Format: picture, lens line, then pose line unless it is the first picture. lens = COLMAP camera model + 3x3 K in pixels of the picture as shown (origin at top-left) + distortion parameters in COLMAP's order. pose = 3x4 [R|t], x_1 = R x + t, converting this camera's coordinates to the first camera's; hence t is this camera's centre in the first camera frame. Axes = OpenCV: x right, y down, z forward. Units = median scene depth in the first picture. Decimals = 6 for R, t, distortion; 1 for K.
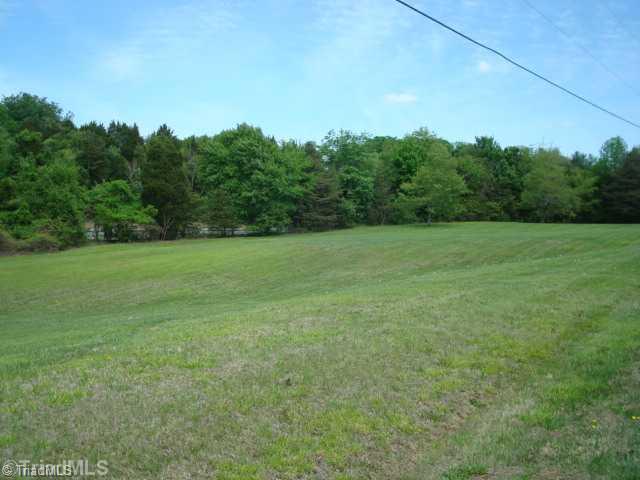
lens RADIAL K [[747.5, 0, 320.0], [0, 747.5, 240.0], [0, 0, 1]] dist [-0.016015, -0.183617]
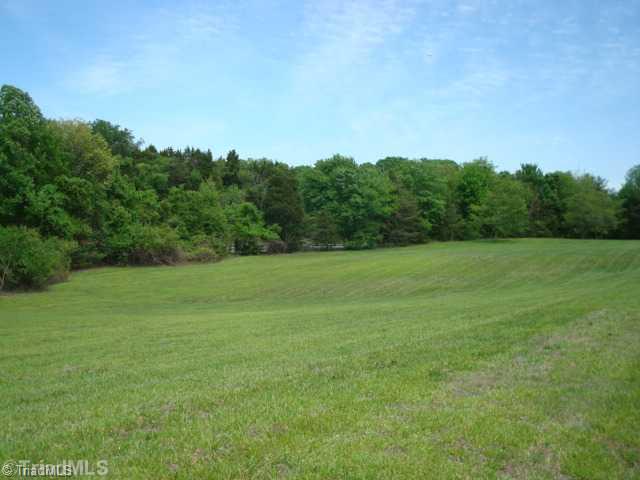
lens RADIAL K [[747.5, 0, 320.0], [0, 747.5, 240.0], [0, 0, 1]] dist [-0.016015, -0.183617]
pose [[0.999748, 0.001559, 0.022375, -0.153848], [-0.001072, 0.999762, -0.021769, 0.004516], [-0.022404, 0.021740, 0.999513, -0.165484]]
